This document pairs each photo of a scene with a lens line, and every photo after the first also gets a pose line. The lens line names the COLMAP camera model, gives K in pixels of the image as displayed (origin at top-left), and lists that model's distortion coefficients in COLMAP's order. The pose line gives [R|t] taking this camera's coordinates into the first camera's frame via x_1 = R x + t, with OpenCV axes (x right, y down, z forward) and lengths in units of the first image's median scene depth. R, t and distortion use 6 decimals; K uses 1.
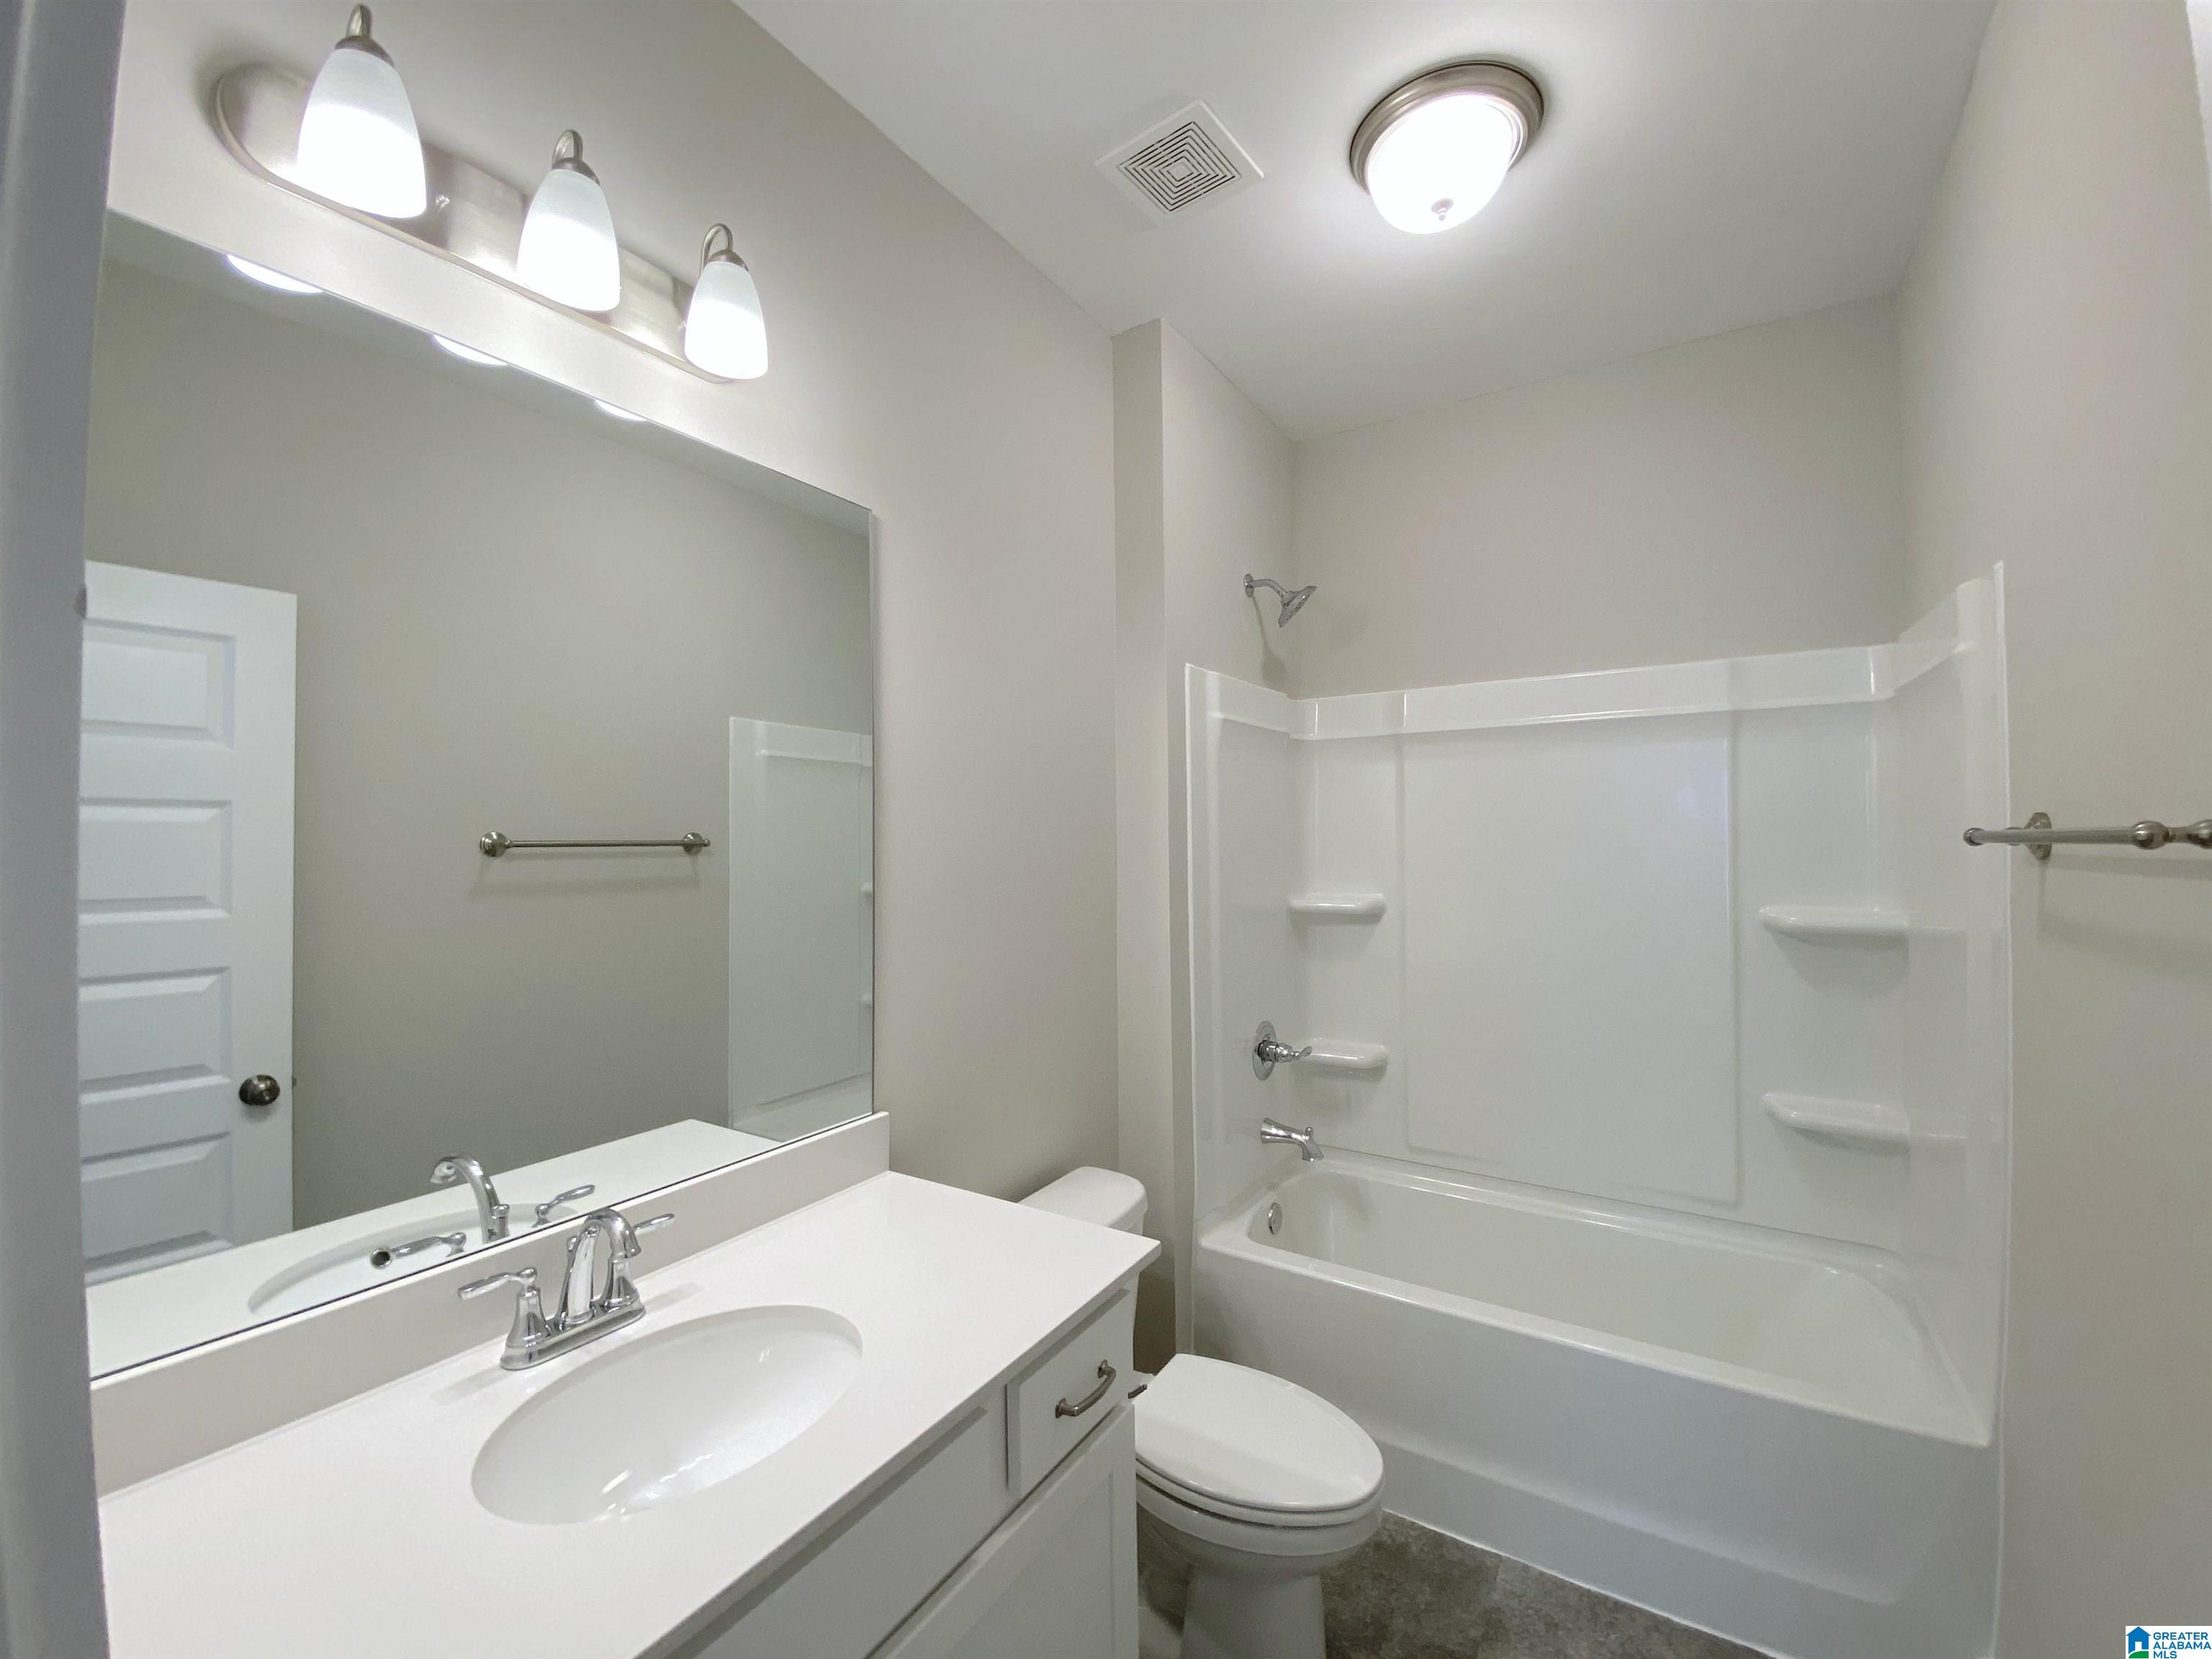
lens RADIAL K [[880.4, 0, 1110.5], [0, 880.4, 828.5], [0, 0, 1]] dist [0.032851, -0.025139]
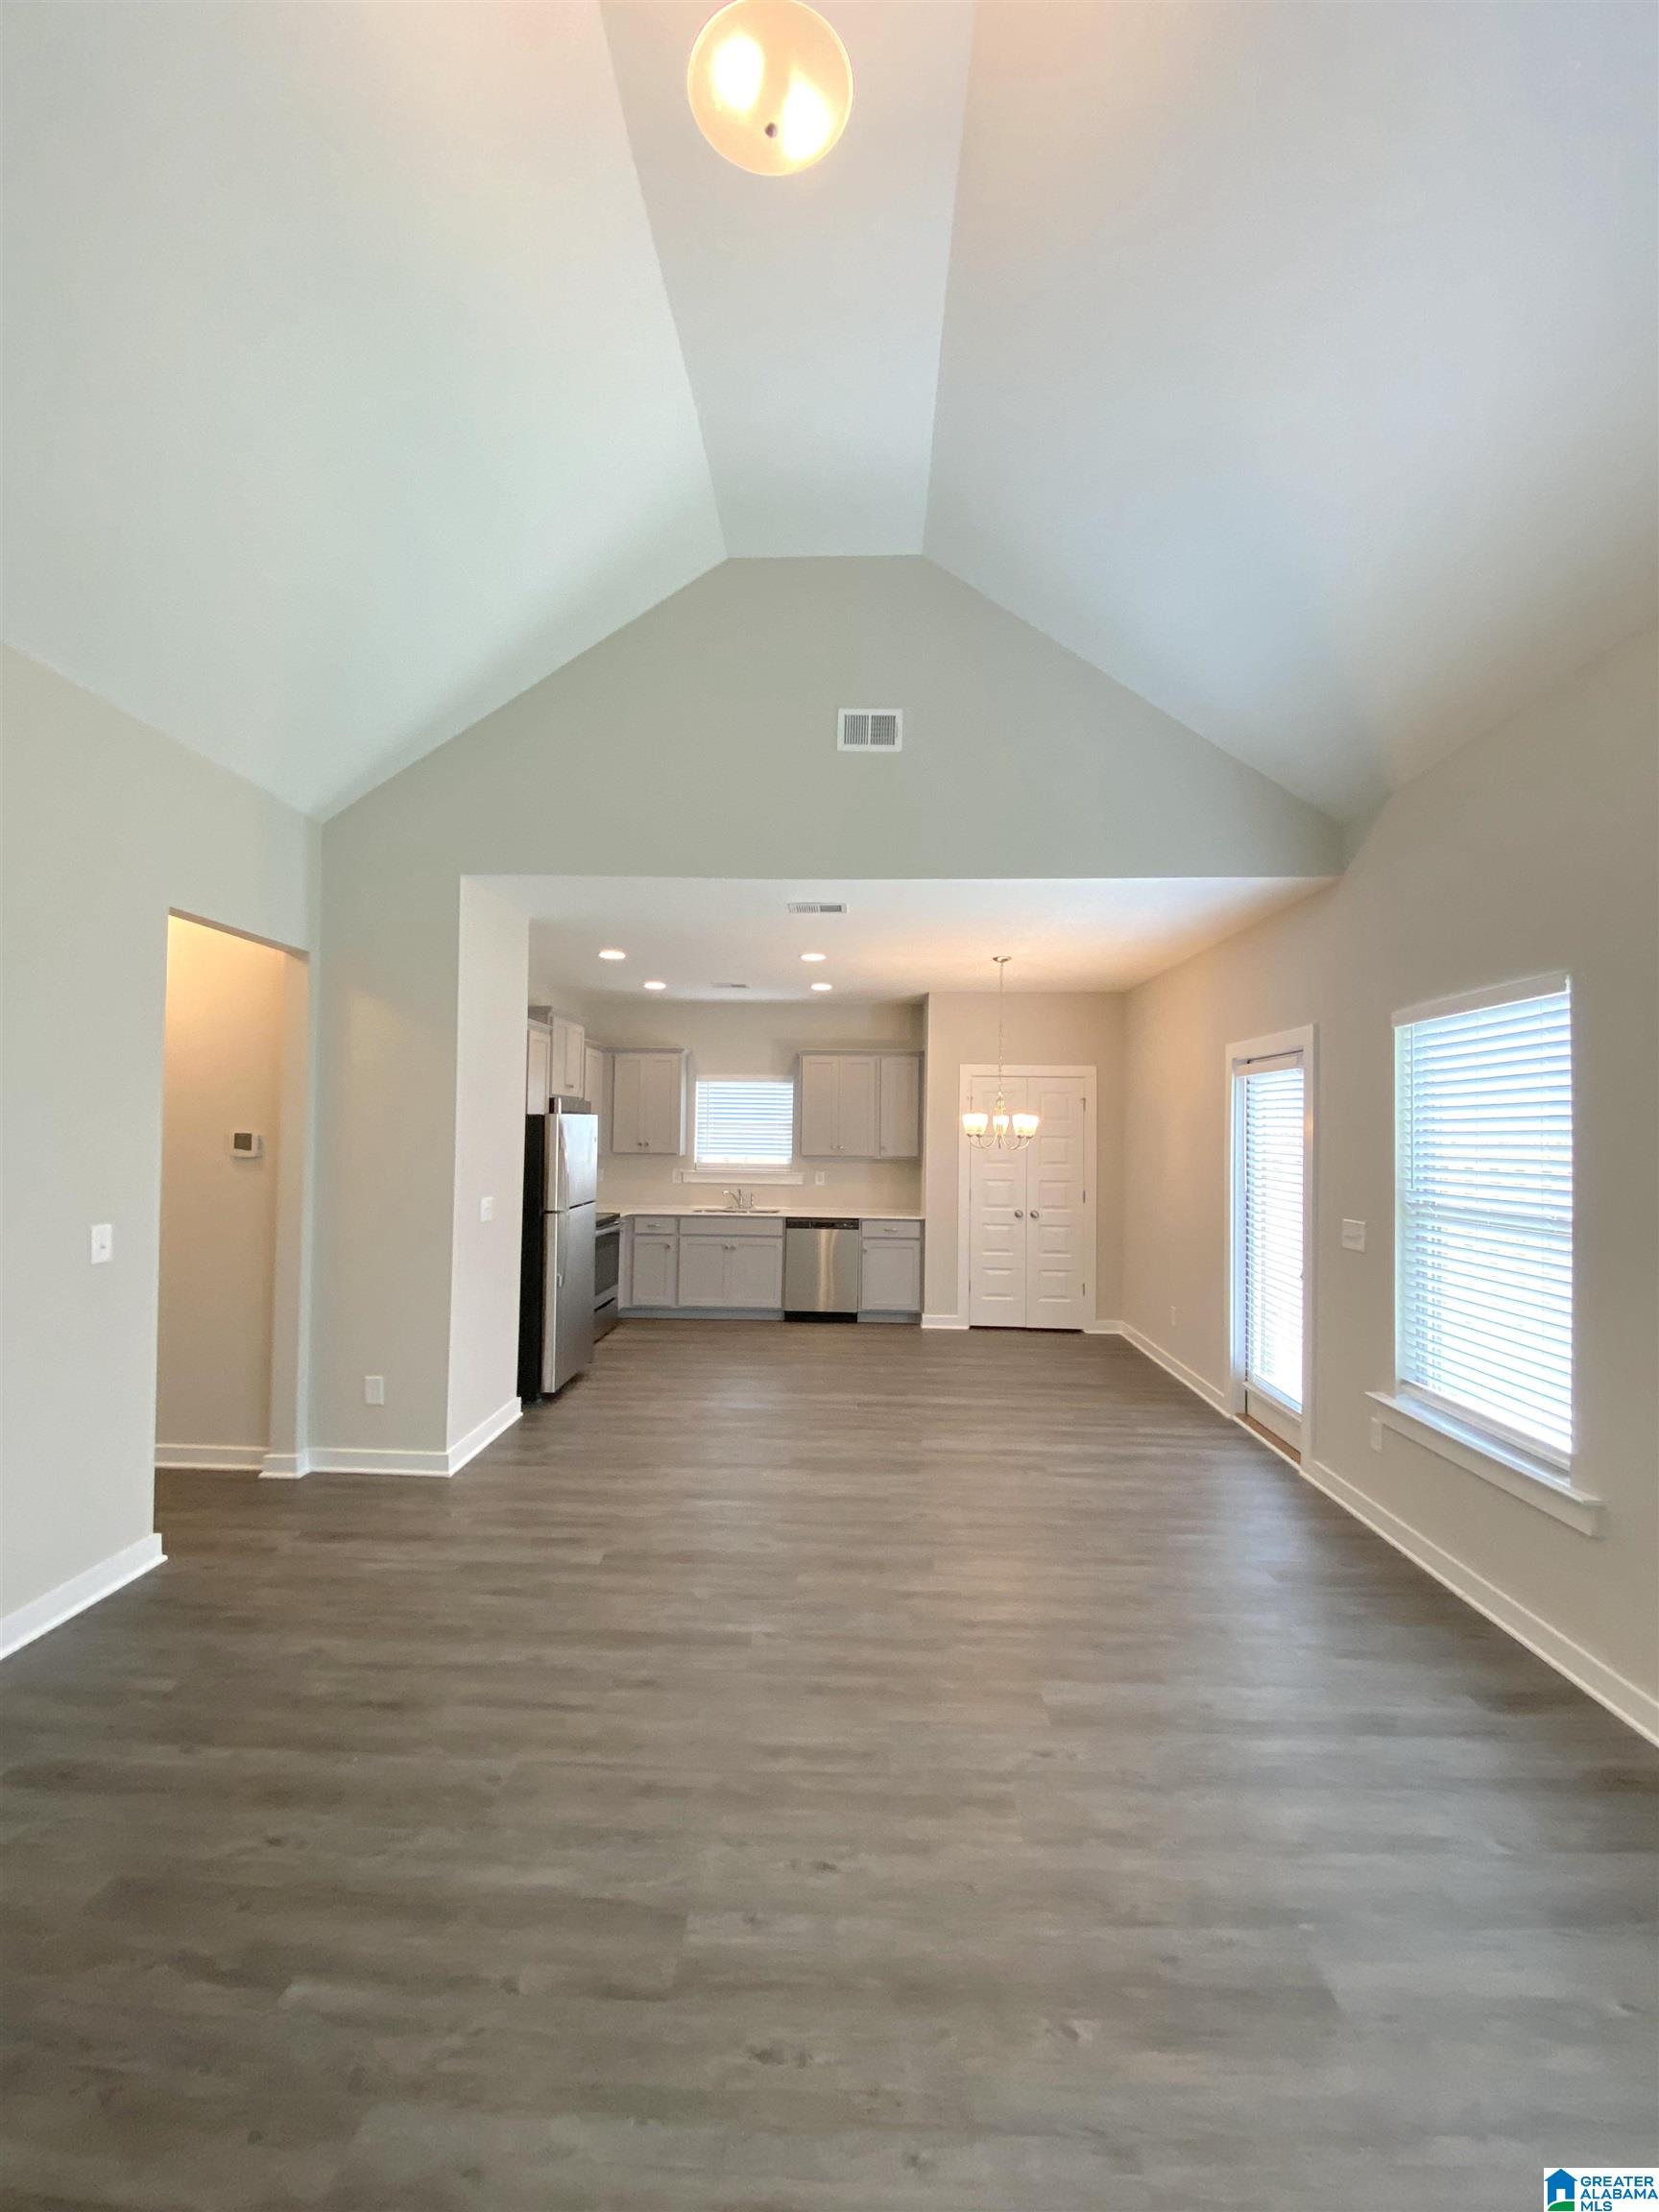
lens RADIAL K [[900.3, 0, 830.7], [0, 900.3, 1092.0], [0, 0, 1]] dist [0.029432, -0.023106]
pose [[0.505045, -0.019748, -0.862867, 2.307010], [-0.007905, 0.999590, -0.027505, -0.124403], [0.863057, 0.020712, 0.504683, -1.932036]]
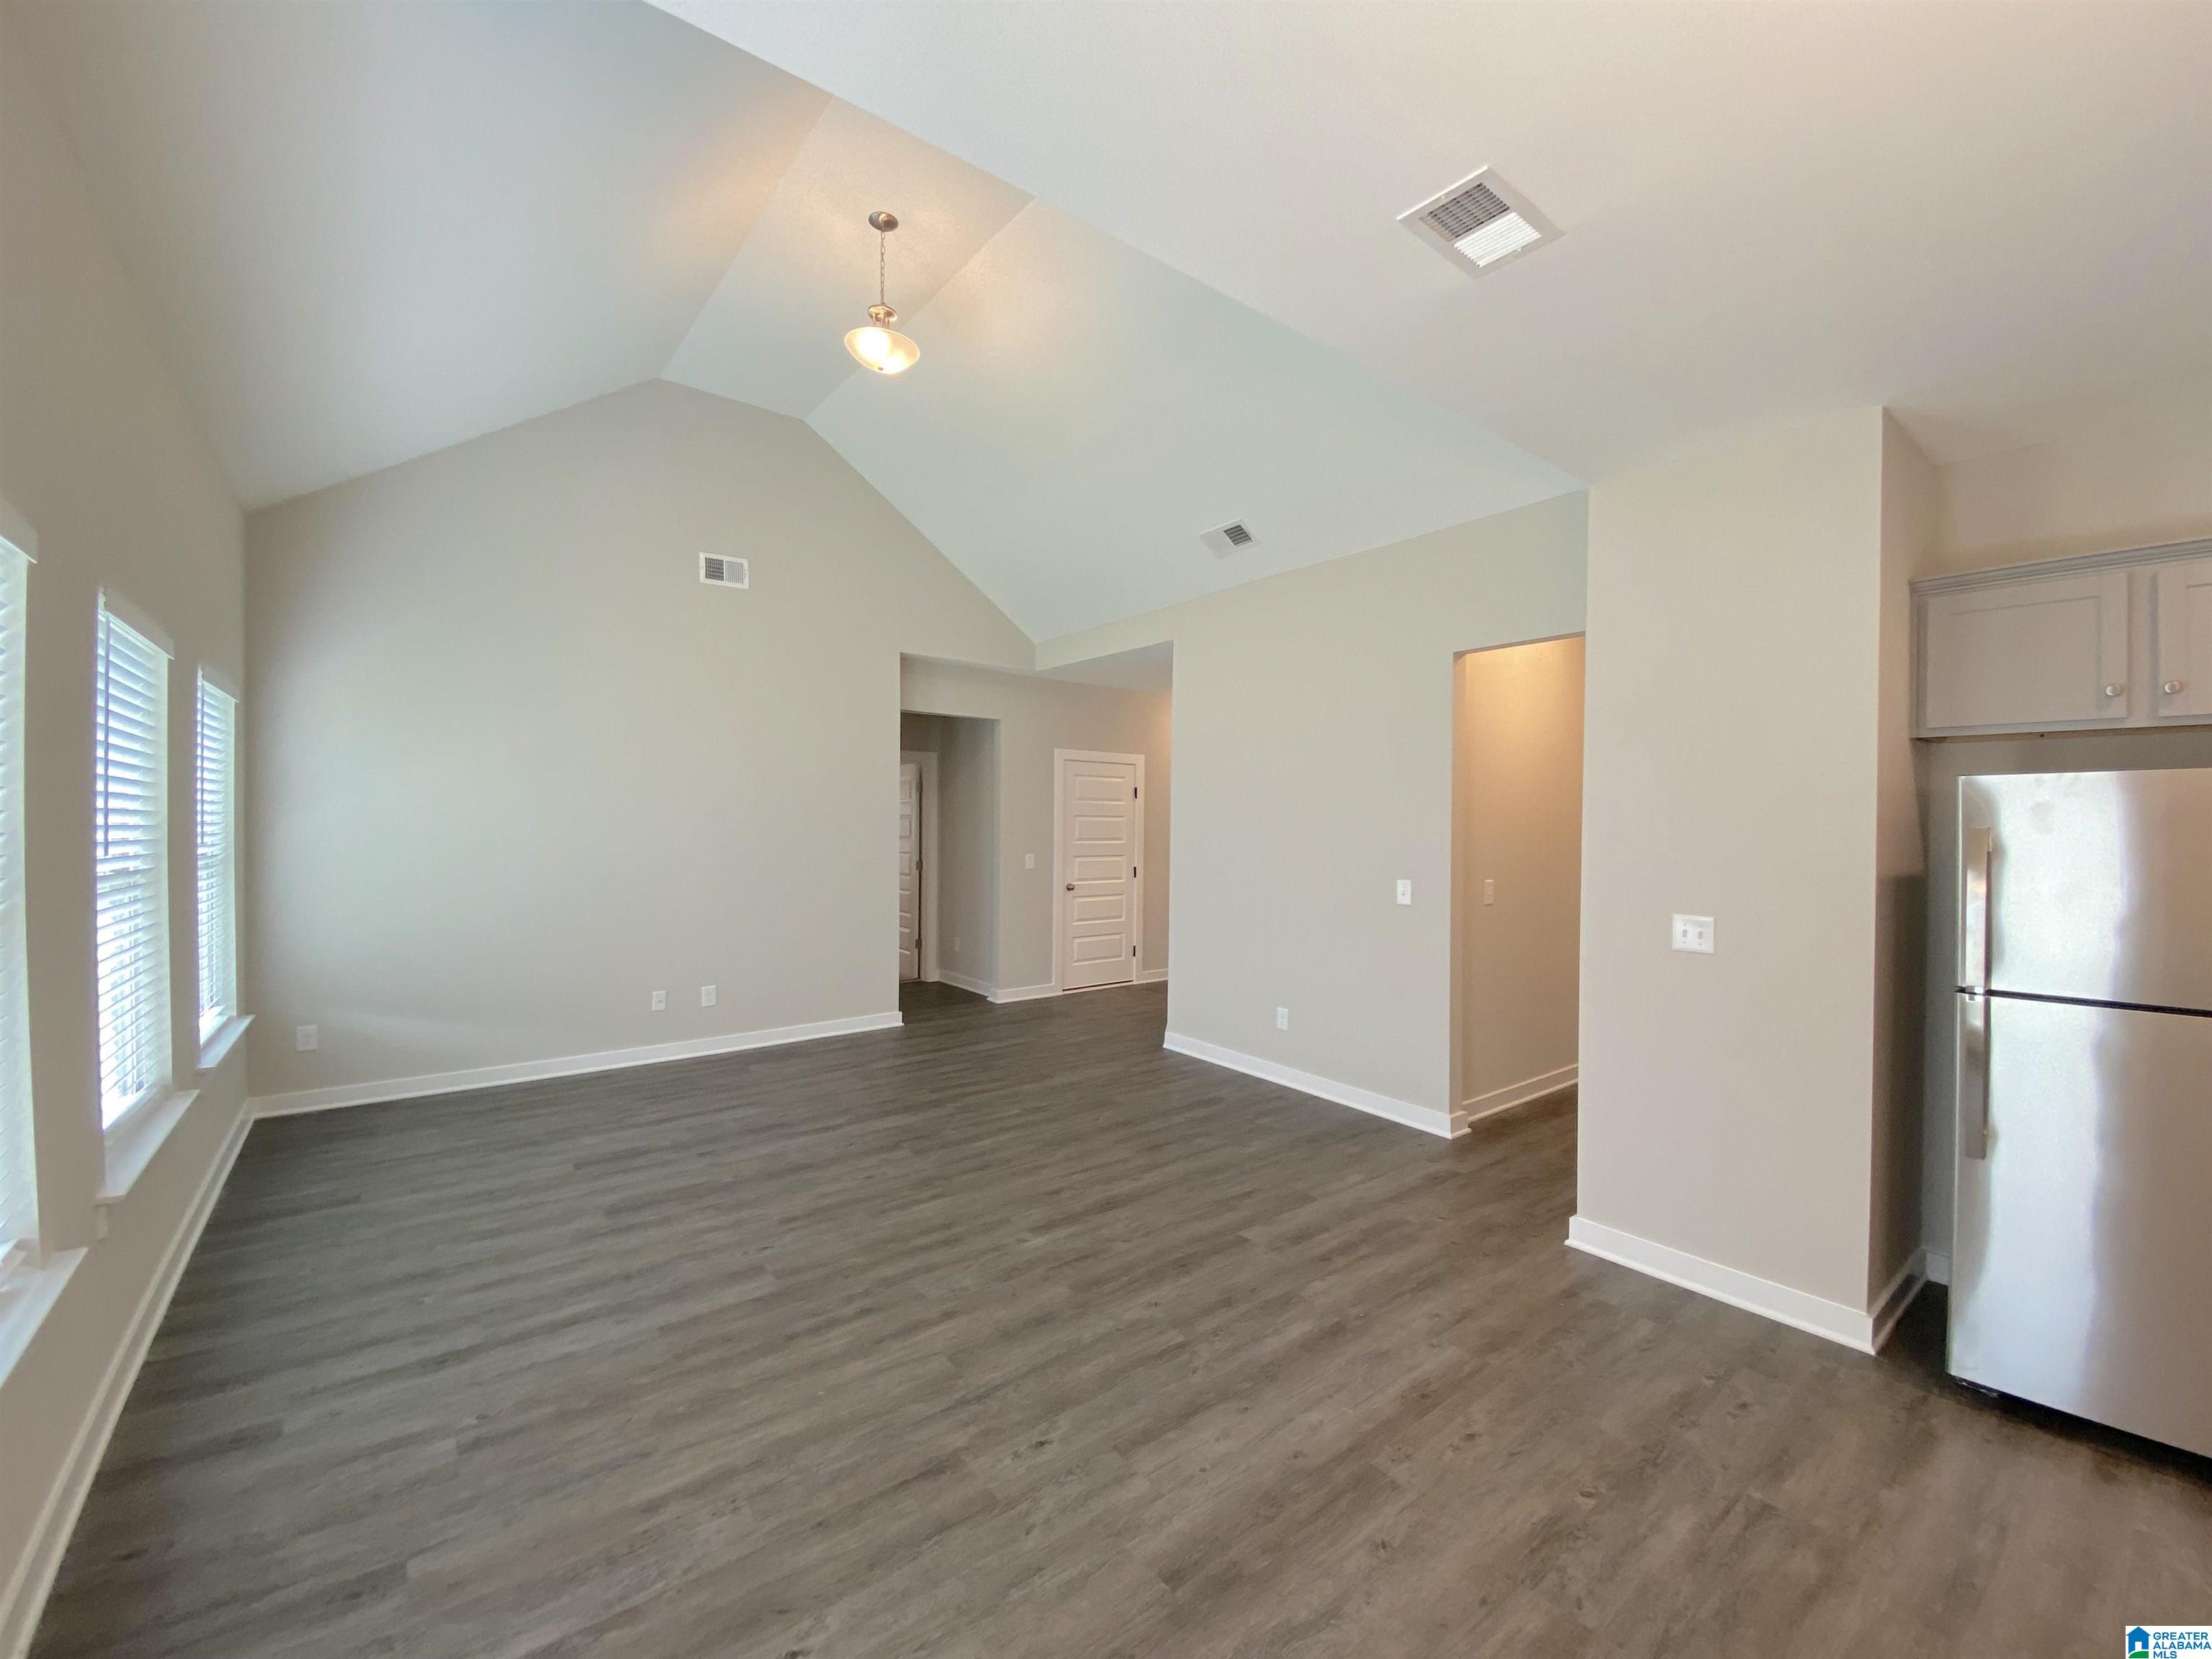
lens RADIAL K [[896.8, 0, 1115.4], [0, 896.8, 832.3], [0, 0, 1]] dist [0.028103, -0.021435]
pose [[-0.943429, -0.002724, 0.331564, -0.213246], [-0.003079, 0.999995, -0.000547, -0.032550], [-0.331561, -0.001537, -0.943432, 0.777677]]
